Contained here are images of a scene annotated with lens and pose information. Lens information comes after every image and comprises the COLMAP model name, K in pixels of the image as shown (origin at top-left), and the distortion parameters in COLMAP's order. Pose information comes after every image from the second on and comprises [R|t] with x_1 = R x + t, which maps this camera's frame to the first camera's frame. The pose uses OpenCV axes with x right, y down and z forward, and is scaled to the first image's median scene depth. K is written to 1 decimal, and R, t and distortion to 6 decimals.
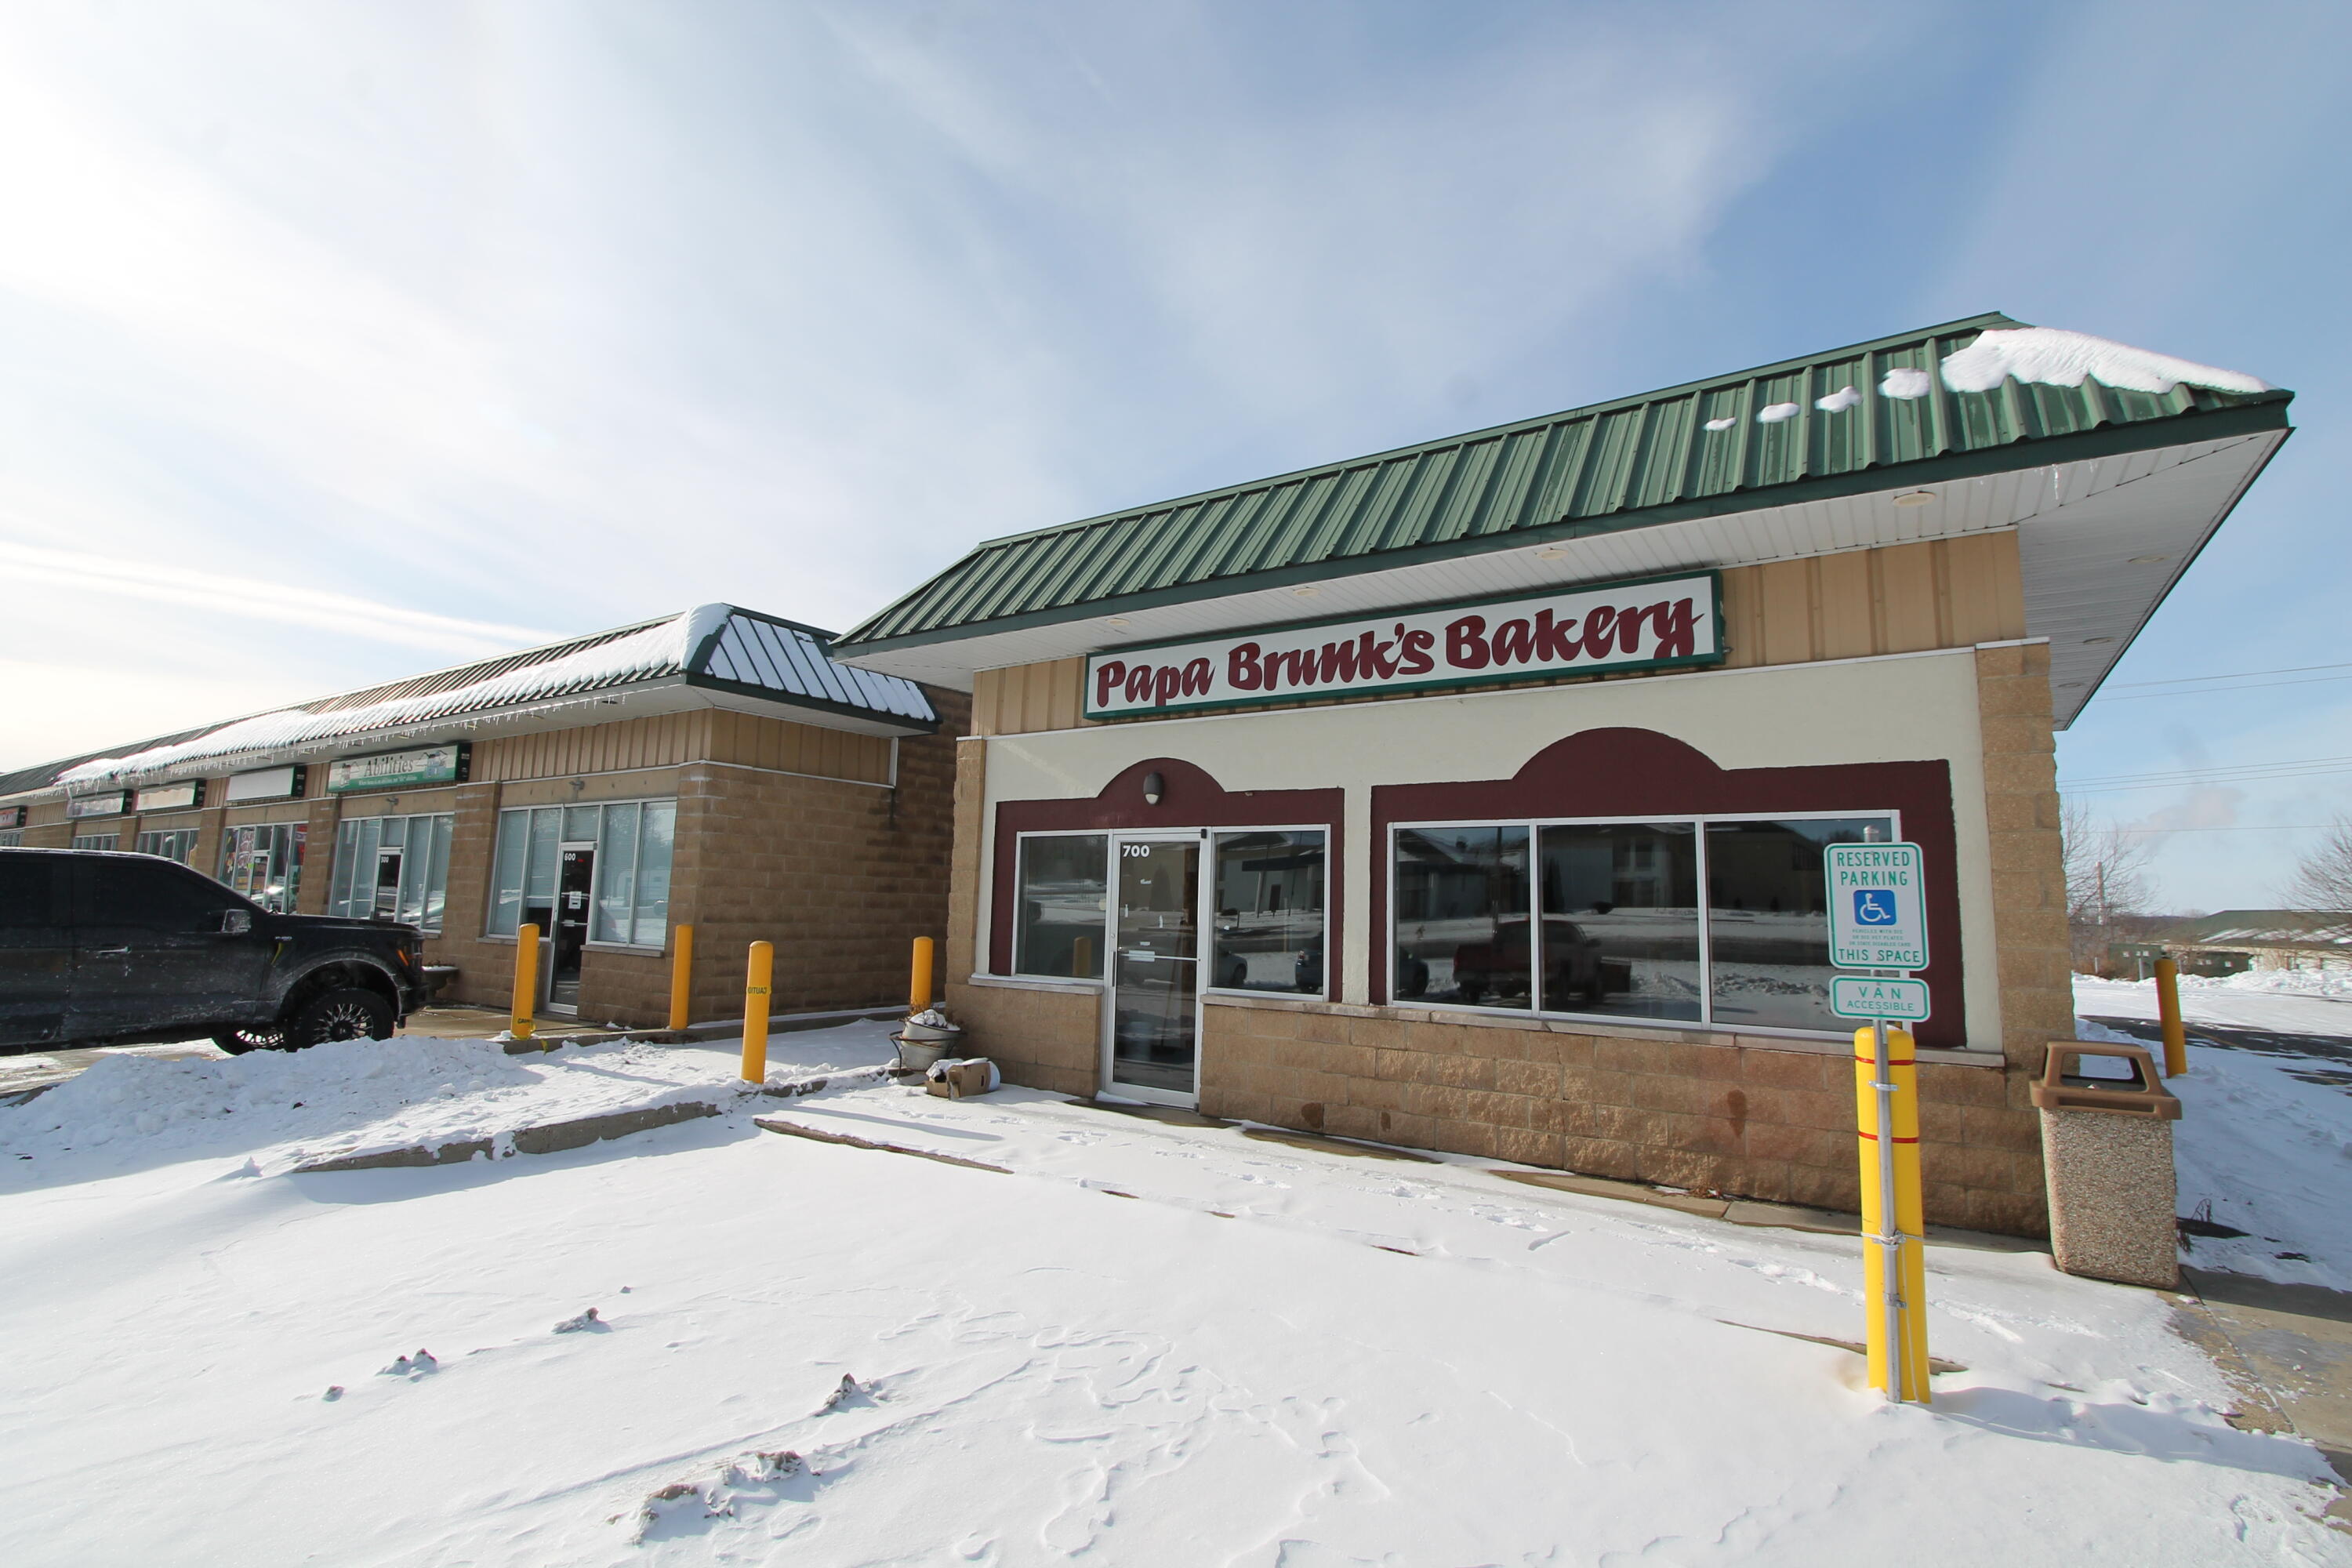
lens RADIAL K [[1099.7, 0, 1174.0], [0, 1099.7, 769.8], [0, 0, 1]] dist [-0.022734, 0.005792]
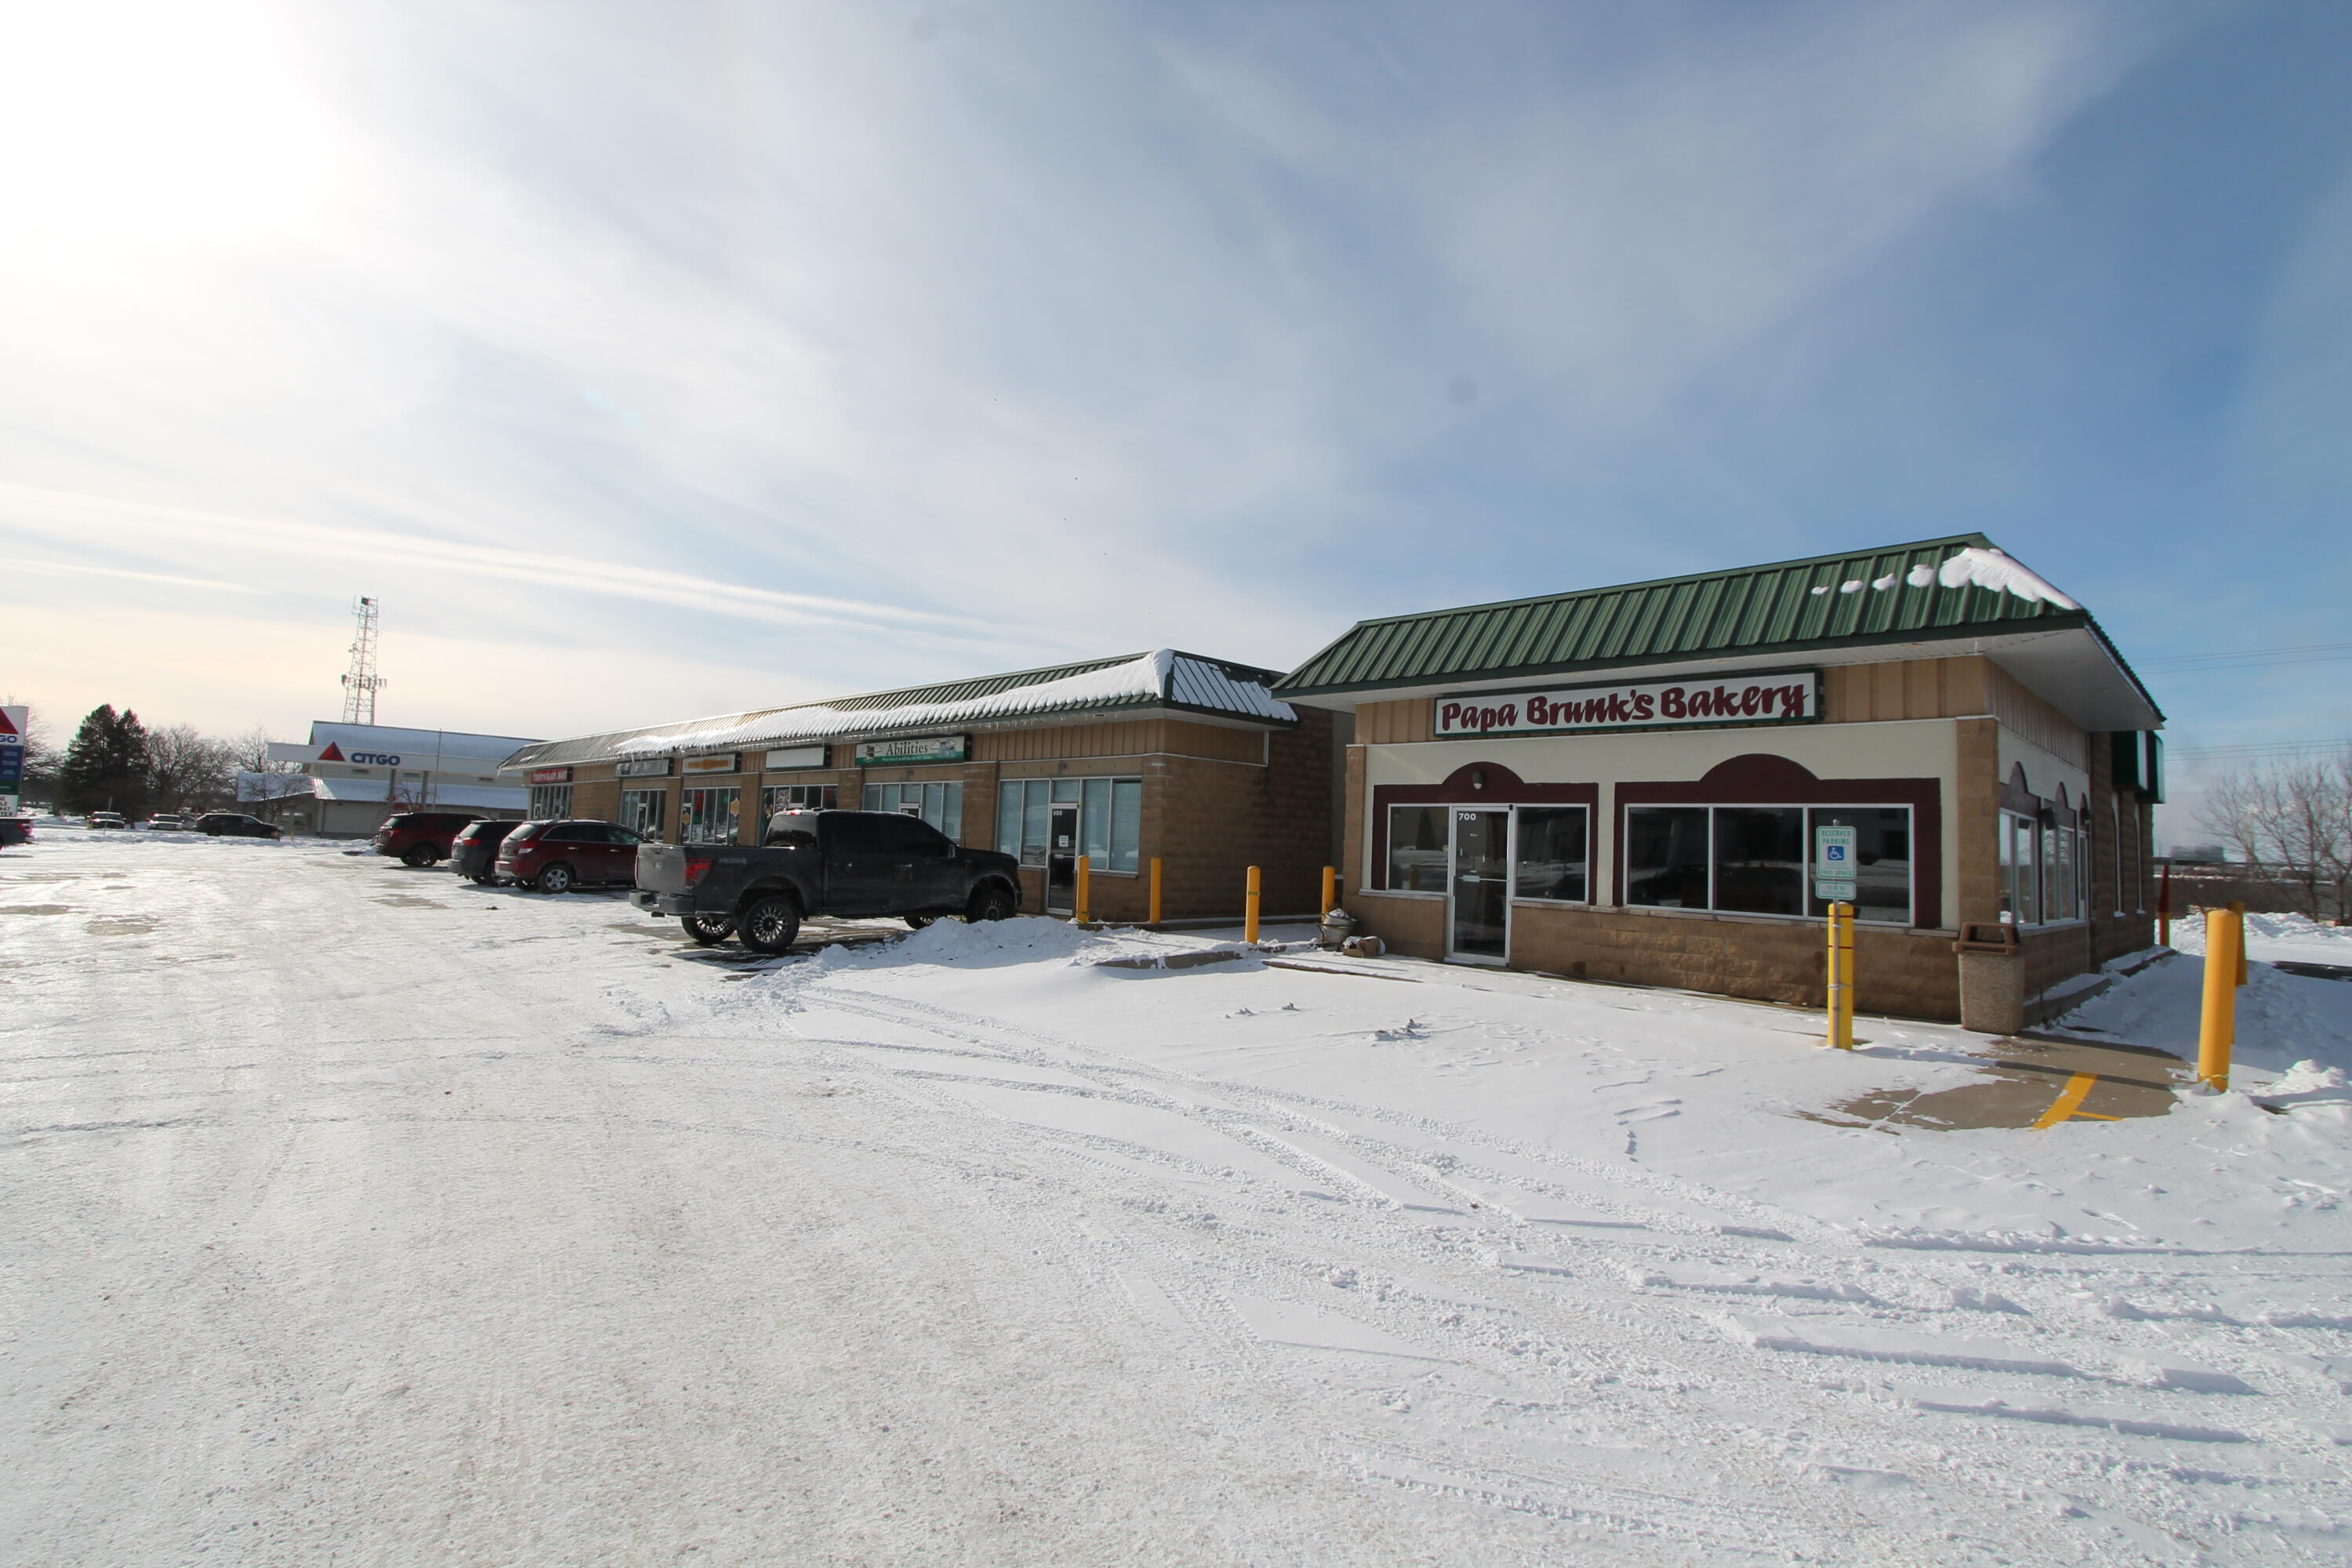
lens RADIAL K [[1099.7, 0, 1174.0], [0, 1099.7, 769.8], [0, 0, 1]] dist [-0.022734, 0.005792]
pose [[0.980109, 0.000165, -0.198458, -0.158429], [0.009892, 0.998716, 0.049681, -0.096828], [0.198211, -0.050656, 0.978849, -0.823175]]
